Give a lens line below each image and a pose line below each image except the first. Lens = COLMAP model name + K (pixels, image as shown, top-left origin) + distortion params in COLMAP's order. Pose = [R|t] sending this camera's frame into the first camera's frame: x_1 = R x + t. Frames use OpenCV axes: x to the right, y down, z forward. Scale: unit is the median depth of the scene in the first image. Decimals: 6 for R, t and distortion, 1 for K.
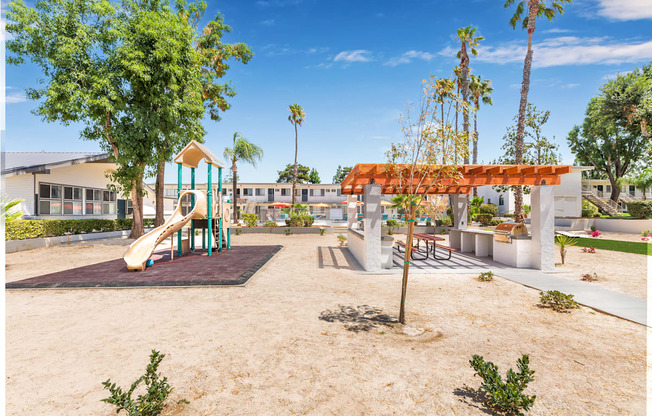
lens RADIAL K [[291.3, 0, 324.8], [0, 291.3, 209.7], [0, 0, 1]] dist [0.002142, -0.000233]
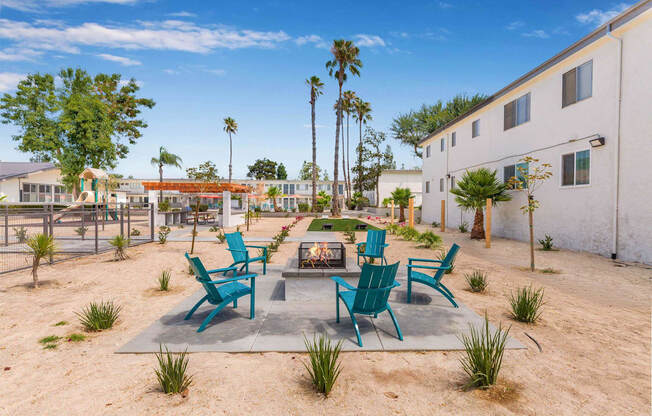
lens RADIAL K [[291.3, 0, 326.5], [0, 291.3, 207.1], [0, 0, 1]] dist [0.002142, -0.000233]
pose [[0.999989, 0.002118, 0.004276, 0.678934], [-0.002214, 0.999744, 0.022509, 0.003783], [-0.004228, -0.022518, 0.999737, -0.613222]]
